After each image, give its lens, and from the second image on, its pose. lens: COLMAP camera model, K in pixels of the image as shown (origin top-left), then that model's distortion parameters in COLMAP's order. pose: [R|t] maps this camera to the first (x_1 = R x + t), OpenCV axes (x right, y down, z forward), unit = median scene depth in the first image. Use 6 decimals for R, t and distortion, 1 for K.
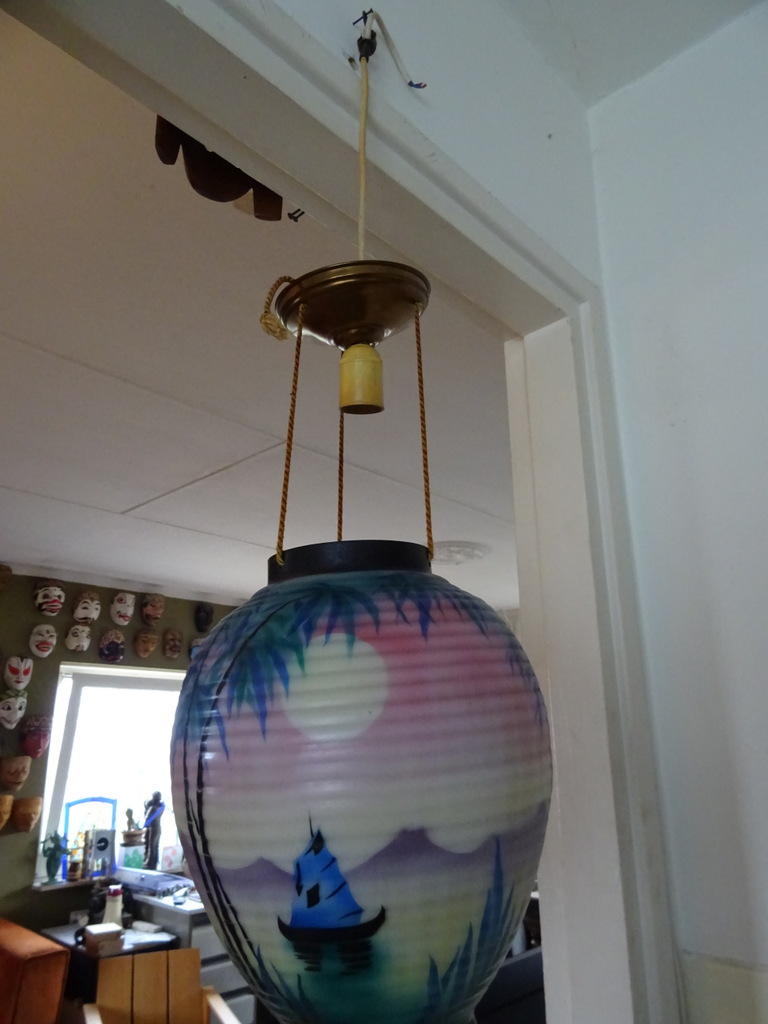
lens RADIAL K [[824.8, 0, 383.3], [0, 824.8, 440.5], [0, 0, 1]] dist [-0.005181, -0.017251]
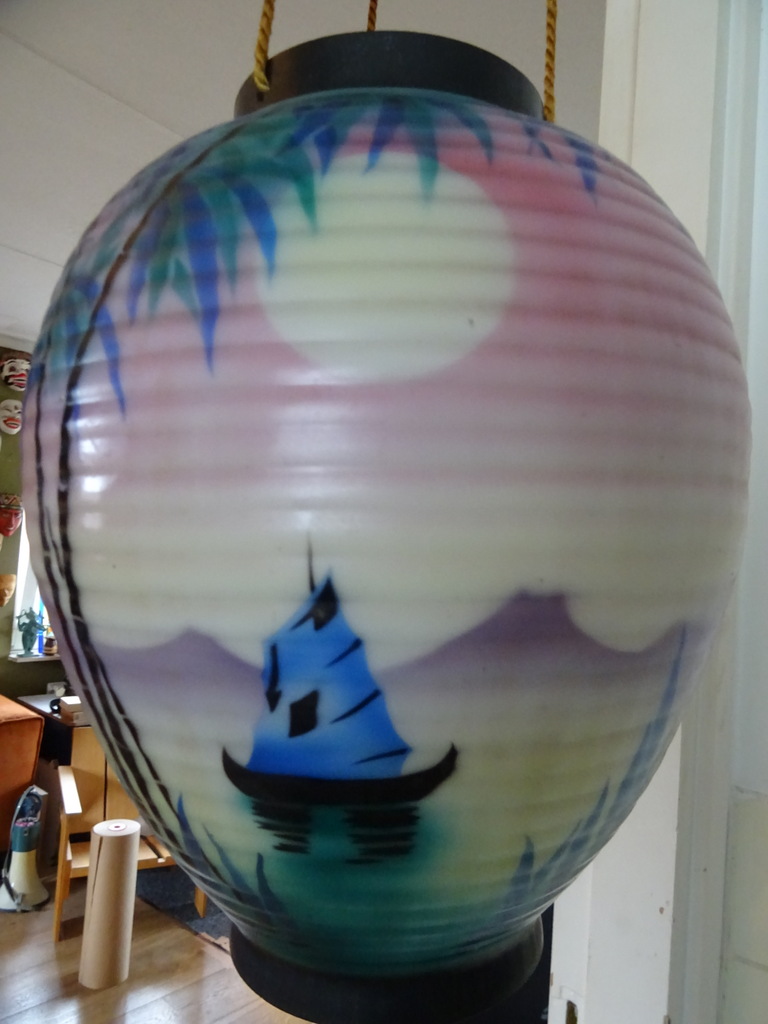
lens RADIAL K [[699.3, 0, 384.0], [0, 699.3, 512.0], [0, 0, 1]] dist [0.025919, 0.001083]
pose [[0.995372, 0.085247, 0.044361, -0.063309], [-0.093848, 0.961610, 0.257872, 0.321884], [-0.020676, -0.260842, 0.965160, 0.614412]]
